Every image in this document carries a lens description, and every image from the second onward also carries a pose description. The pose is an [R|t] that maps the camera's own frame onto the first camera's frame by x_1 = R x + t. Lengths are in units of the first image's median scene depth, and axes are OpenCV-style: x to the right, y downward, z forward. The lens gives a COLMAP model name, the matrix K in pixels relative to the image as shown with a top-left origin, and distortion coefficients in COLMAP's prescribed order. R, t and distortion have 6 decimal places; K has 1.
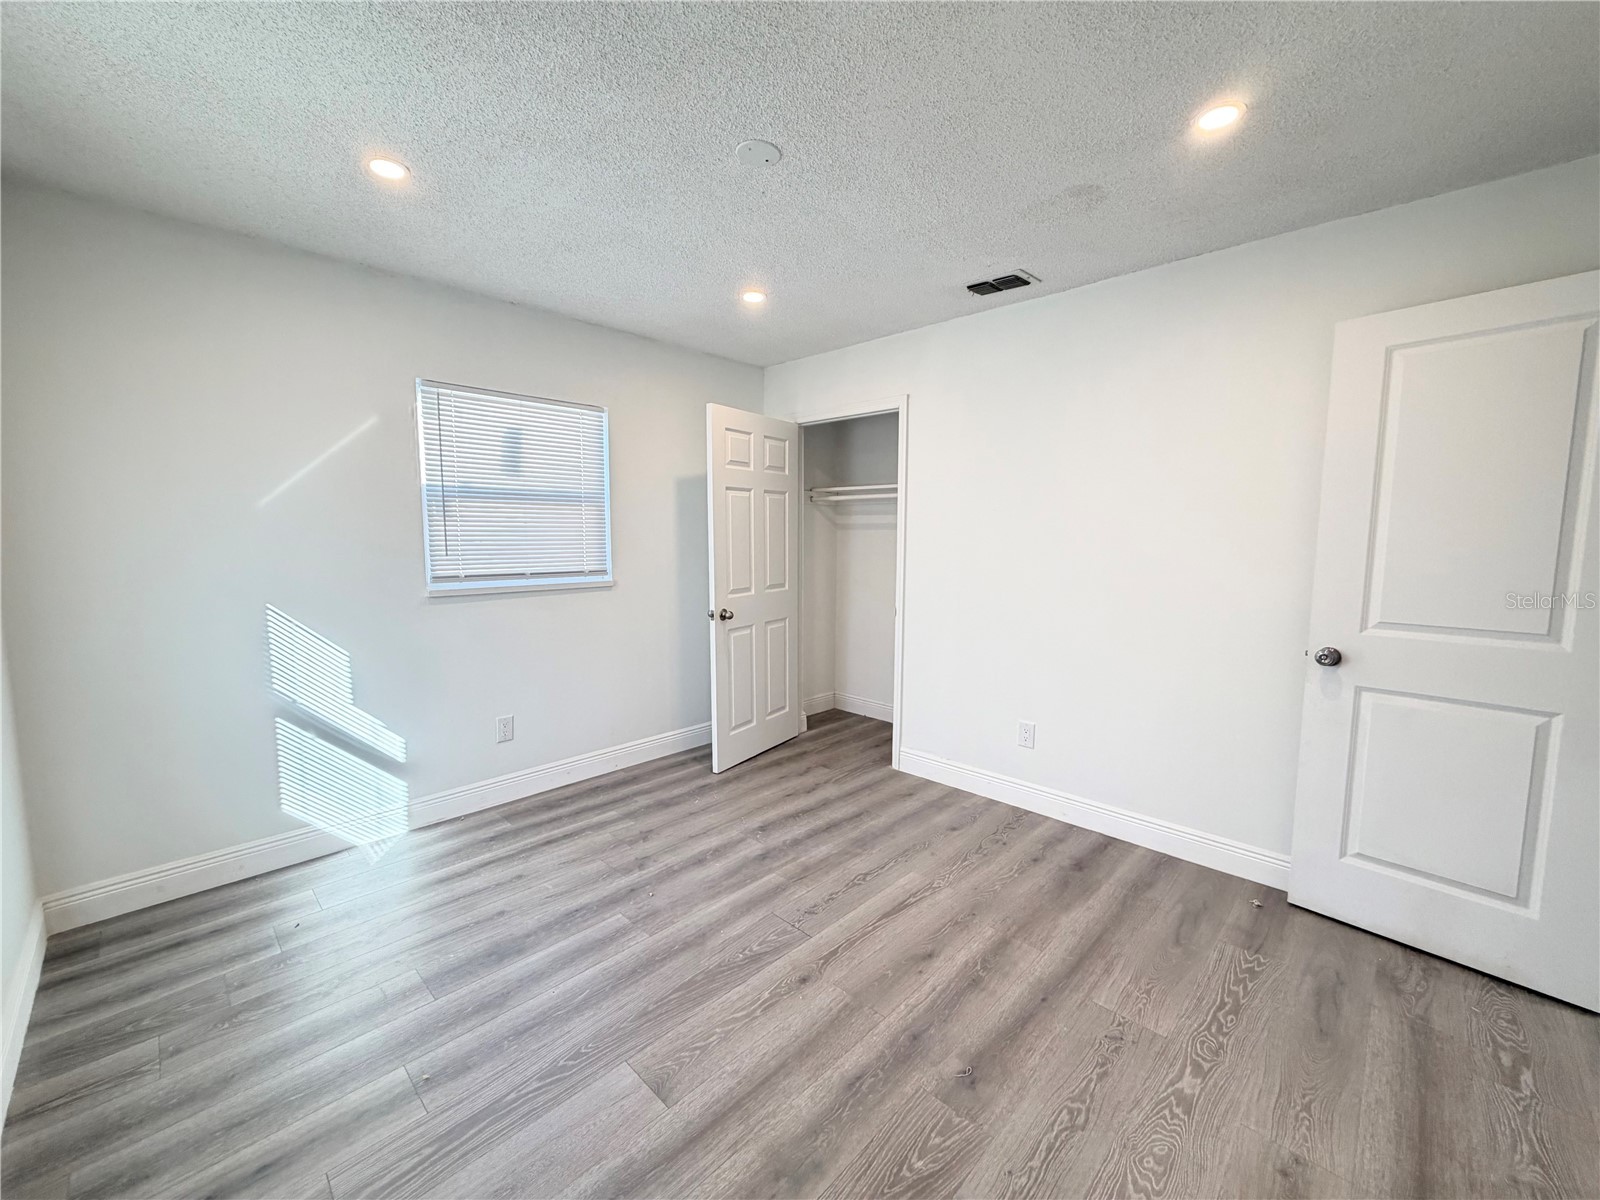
lens RADIAL K [[638.2, 0, 797.0], [0, 638.2, 595.6], [0, 0, 1]] dist [0.001797, -0.000415]
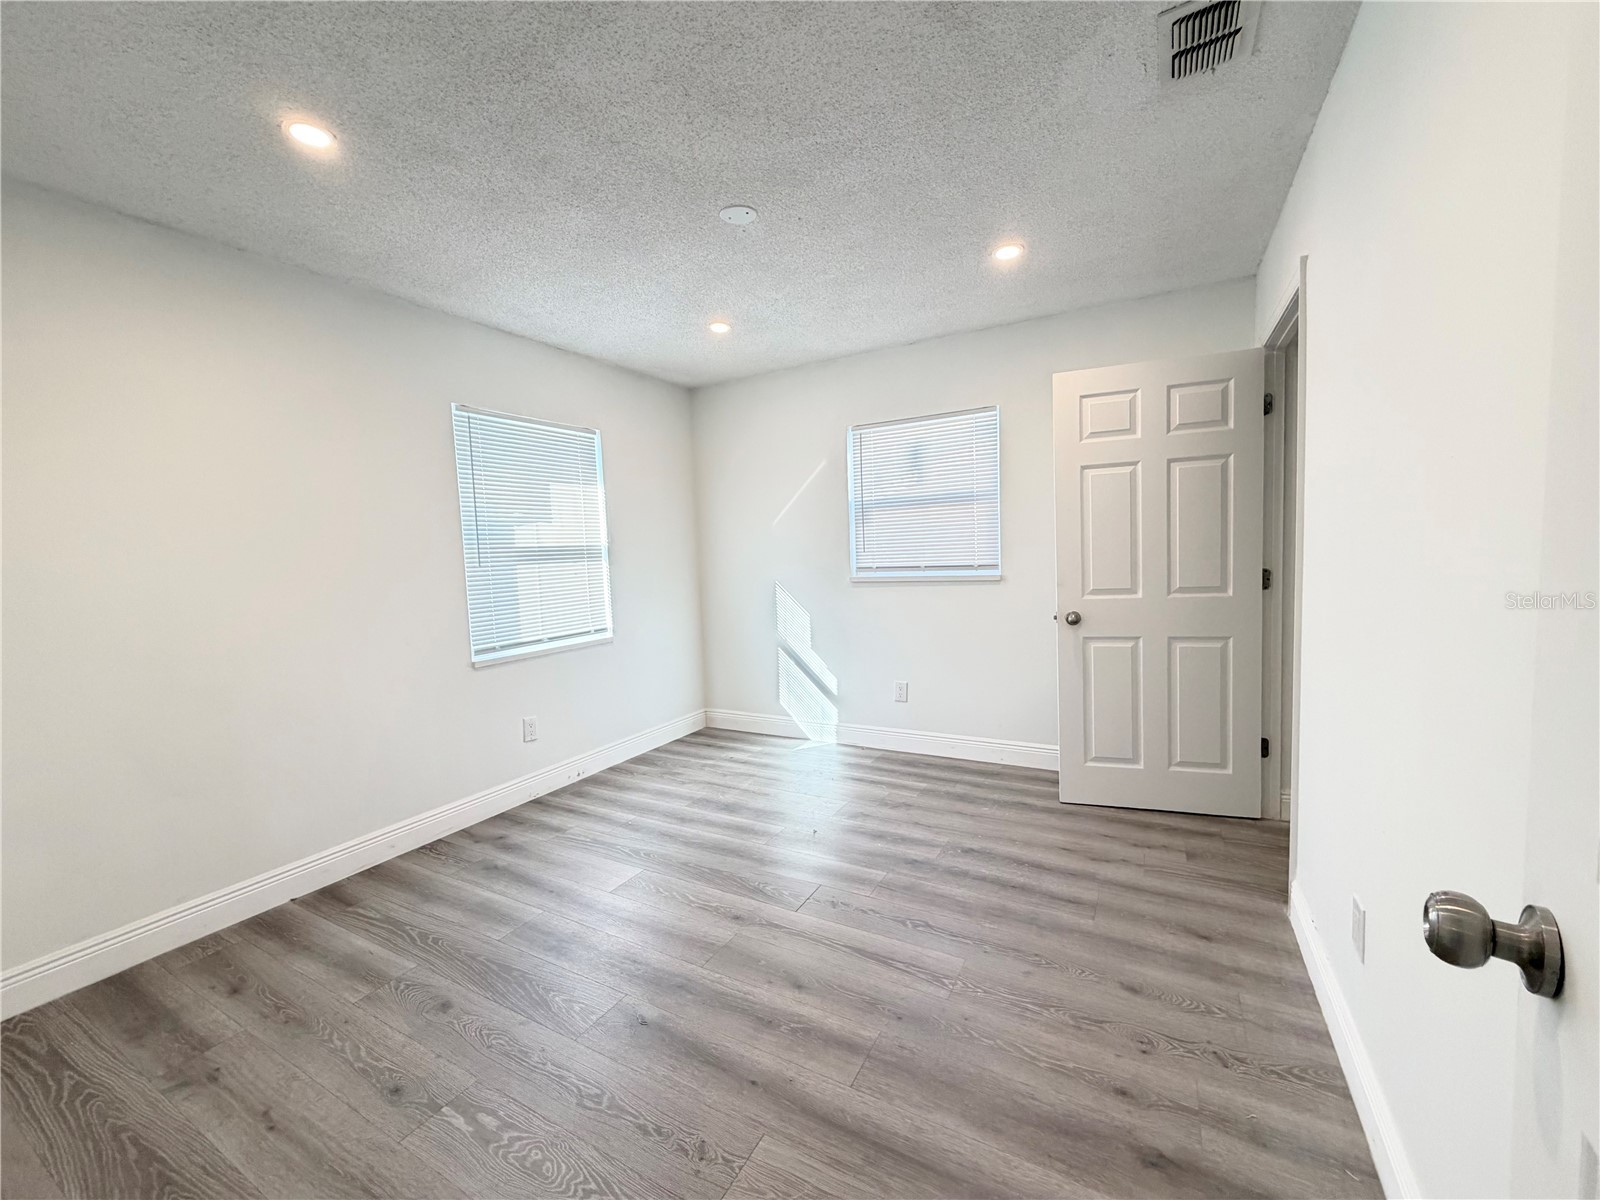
lens RADIAL K [[638.2, 0, 796.3], [0, 638.2, 600.5], [0, 0, 1]] dist [0.001797, -0.000415]
pose [[0.256580, 0.060821, -0.964607, 0.732903], [-0.053474, 0.997383, 0.048663, -0.018546], [0.965042, 0.039096, 0.259161, 0.517231]]
